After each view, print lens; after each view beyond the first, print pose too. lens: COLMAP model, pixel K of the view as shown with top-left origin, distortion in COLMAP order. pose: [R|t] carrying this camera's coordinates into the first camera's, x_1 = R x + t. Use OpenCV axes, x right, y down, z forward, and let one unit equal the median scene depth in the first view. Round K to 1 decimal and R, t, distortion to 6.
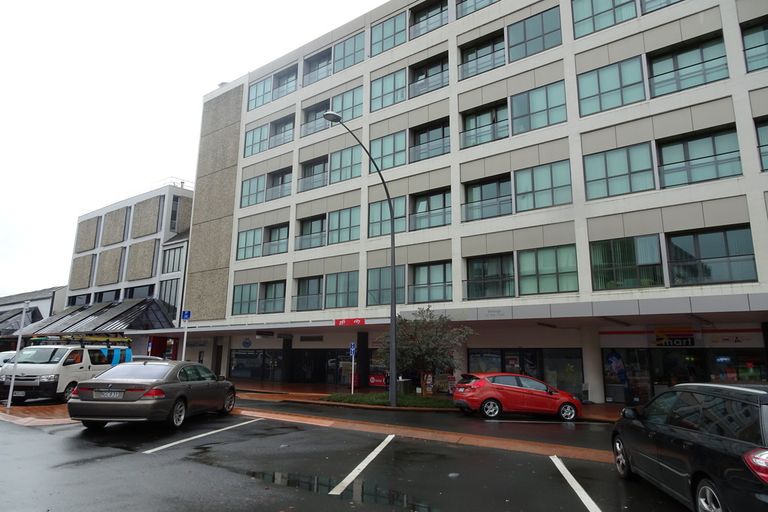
lens RADIAL K [[514.1, 0, 382.9], [0, 514.1, 255.2], [0, 0, 1]] dist [-0.006030, -0.000020]
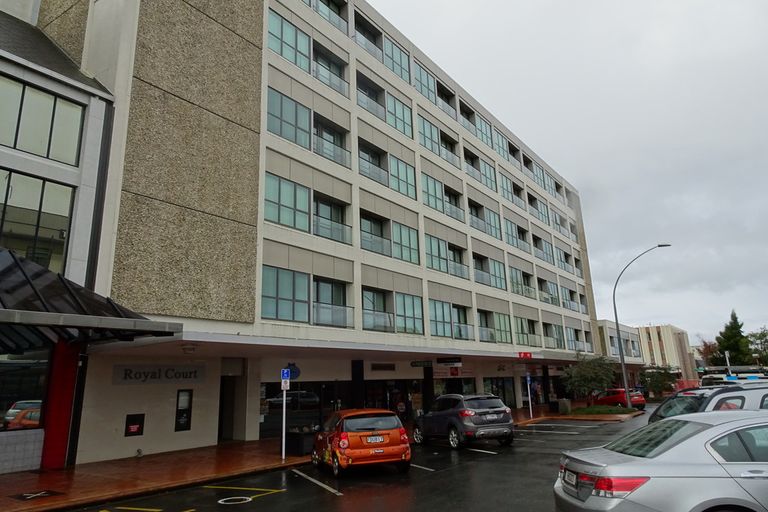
lens RADIAL K [[514.1, 0, 383.5], [0, 514.1, 253.8], [0, 0, 1]] dist [-0.006030, -0.000020]
pose [[-0.005954, 0.230990, 0.972938, -0.868546], [-0.172066, 0.958207, -0.228545, 0.159285], [-0.985067, -0.168770, 0.034040, 0.903911]]
